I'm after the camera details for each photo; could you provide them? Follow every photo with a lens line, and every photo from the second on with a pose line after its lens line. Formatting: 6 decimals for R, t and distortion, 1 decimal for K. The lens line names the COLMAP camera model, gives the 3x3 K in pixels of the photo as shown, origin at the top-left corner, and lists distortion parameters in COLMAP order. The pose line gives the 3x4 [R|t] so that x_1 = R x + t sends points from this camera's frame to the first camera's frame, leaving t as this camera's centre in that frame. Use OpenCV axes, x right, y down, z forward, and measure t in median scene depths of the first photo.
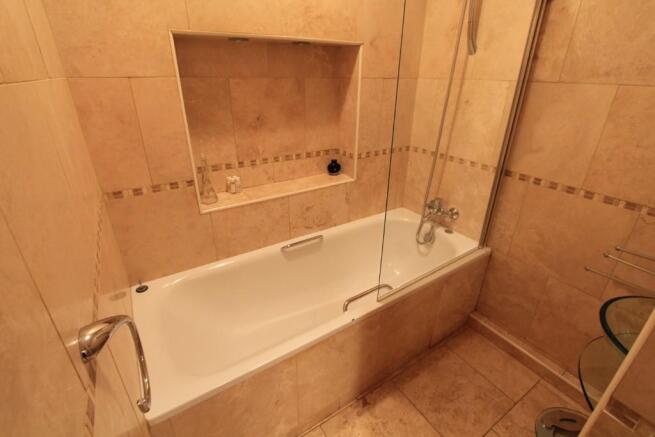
lens RADIAL K [[306.4, 0, 325.2], [0, 306.4, 206.2], [0, 0, 1]] dist [-0.000665, 0.000338]
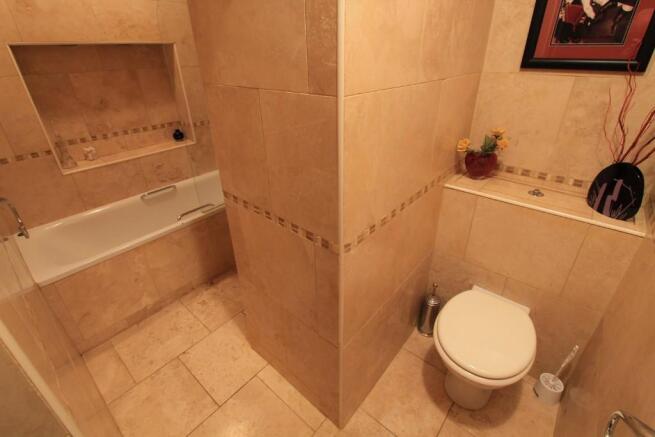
lens RADIAL K [[307.8, 0, 328.5], [0, 307.8, 204.8], [0, 0, 1]] dist [-0.006764, -0.000432]
pose [[0.958078, -0.153646, 0.241826, 0.337178], [0.140371, 0.987528, 0.071308, 0.199517], [-0.249766, -0.034373, 0.967696, -0.555515]]
